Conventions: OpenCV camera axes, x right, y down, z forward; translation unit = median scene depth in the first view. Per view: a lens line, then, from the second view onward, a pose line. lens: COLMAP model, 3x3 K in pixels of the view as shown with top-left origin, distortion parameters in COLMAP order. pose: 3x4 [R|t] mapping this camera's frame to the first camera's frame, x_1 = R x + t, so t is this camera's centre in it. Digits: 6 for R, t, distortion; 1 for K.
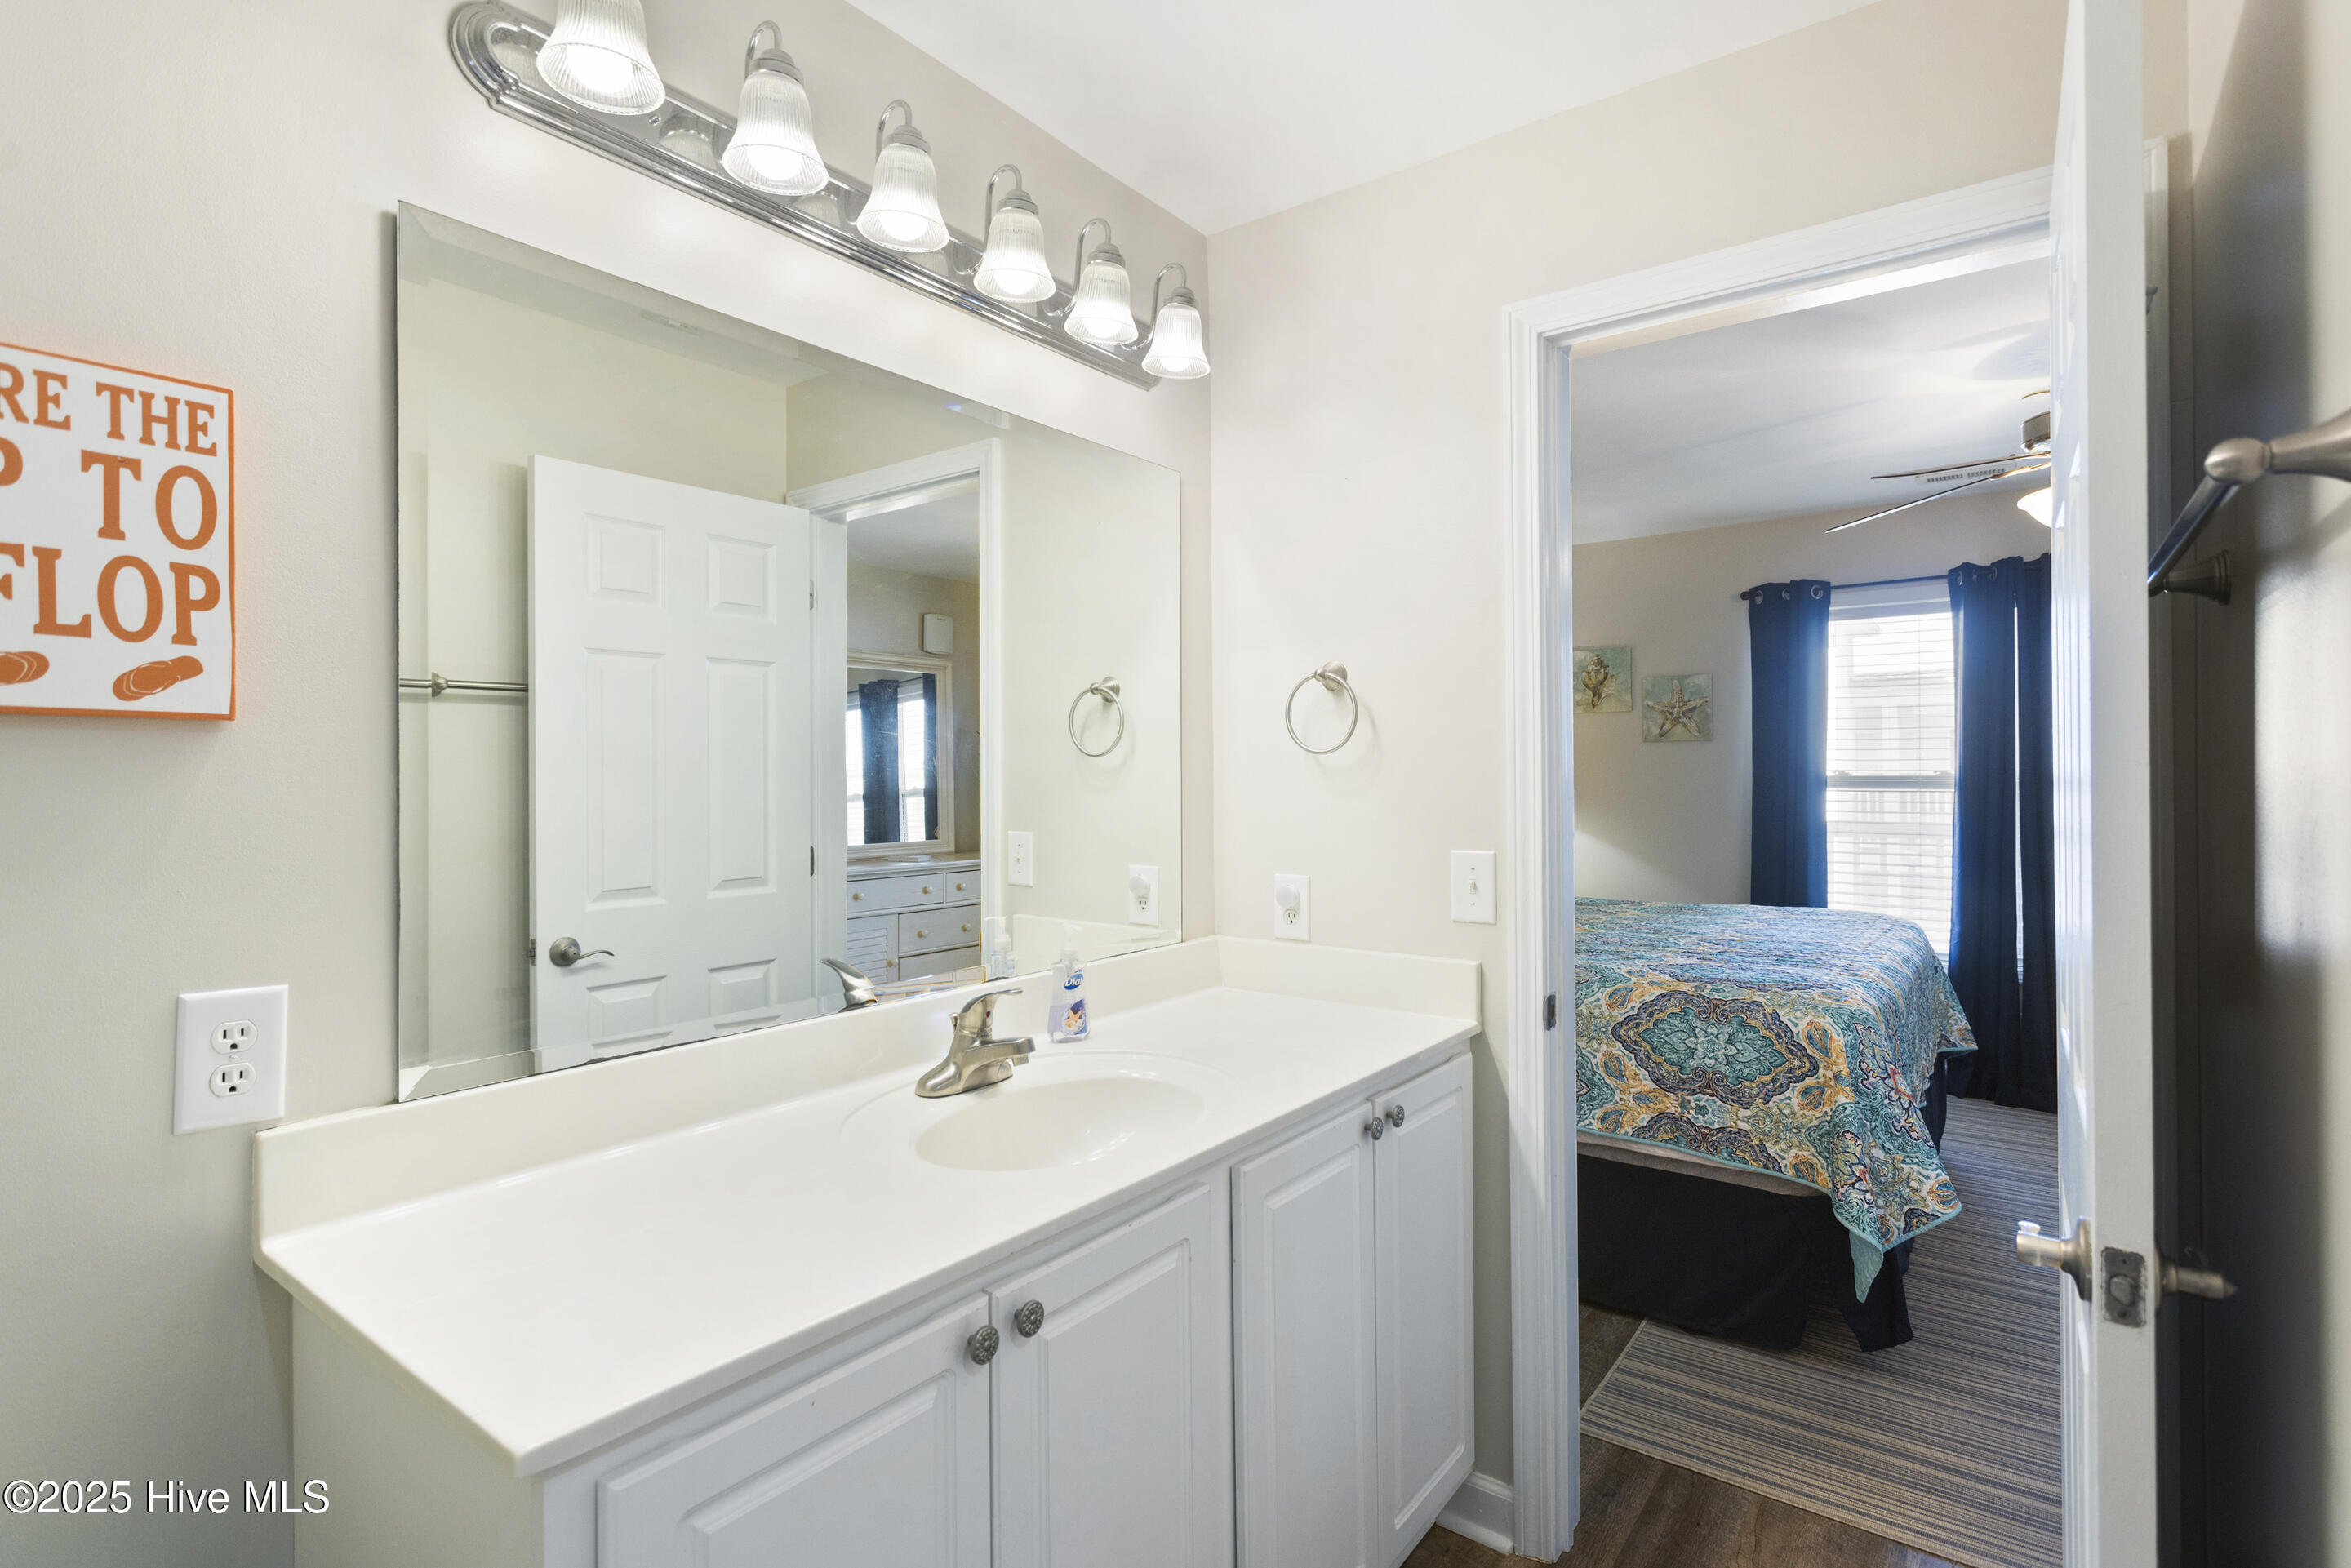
lens RADIAL K [[1109.0, 0, 1157.0], [0, 1109.0, 765.9], [0, 0, 1]] dist [0.003042, 0.000712]
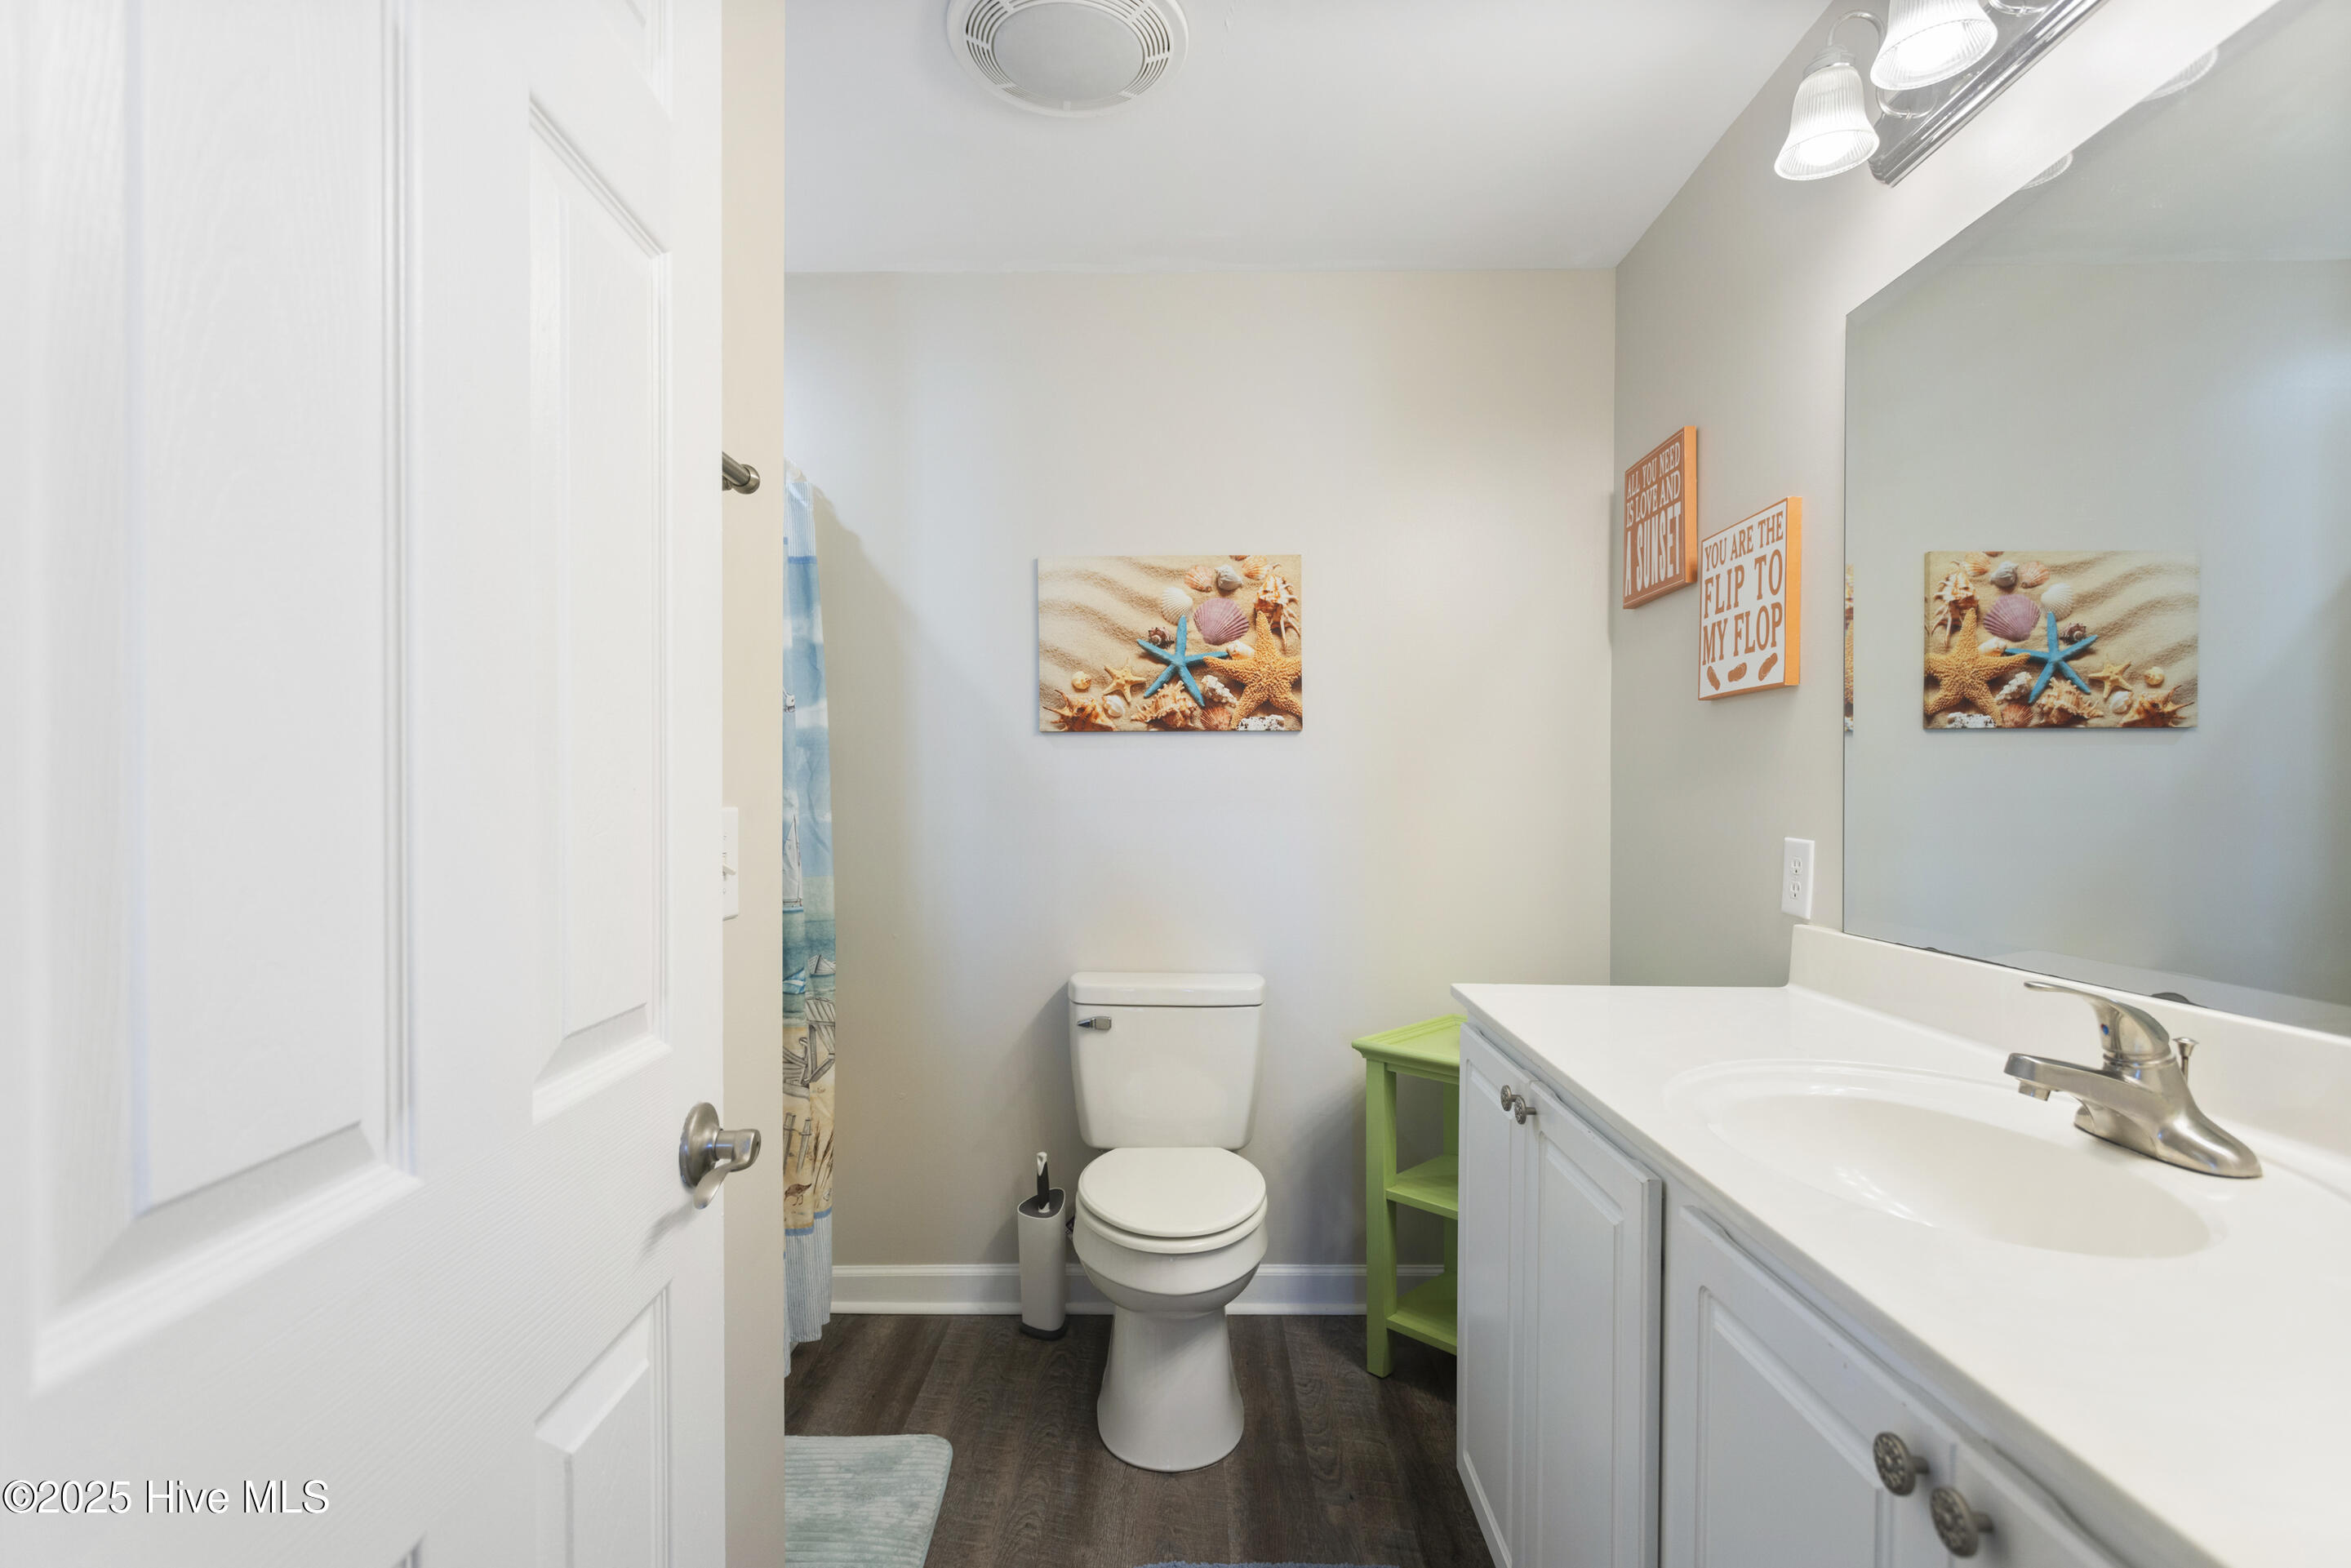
lens RADIAL K [[1168.4, 0, 1167.9], [0, 1168.4, 781.7], [0, 0, 1]] dist [0.029101, 0.001230]
pose [[-0.795681, -0.000422, -0.605716, 1.128560], [0.005537, 0.999953, -0.007970, 0.126796], [0.605691, -0.009696, -0.795641, 1.960677]]
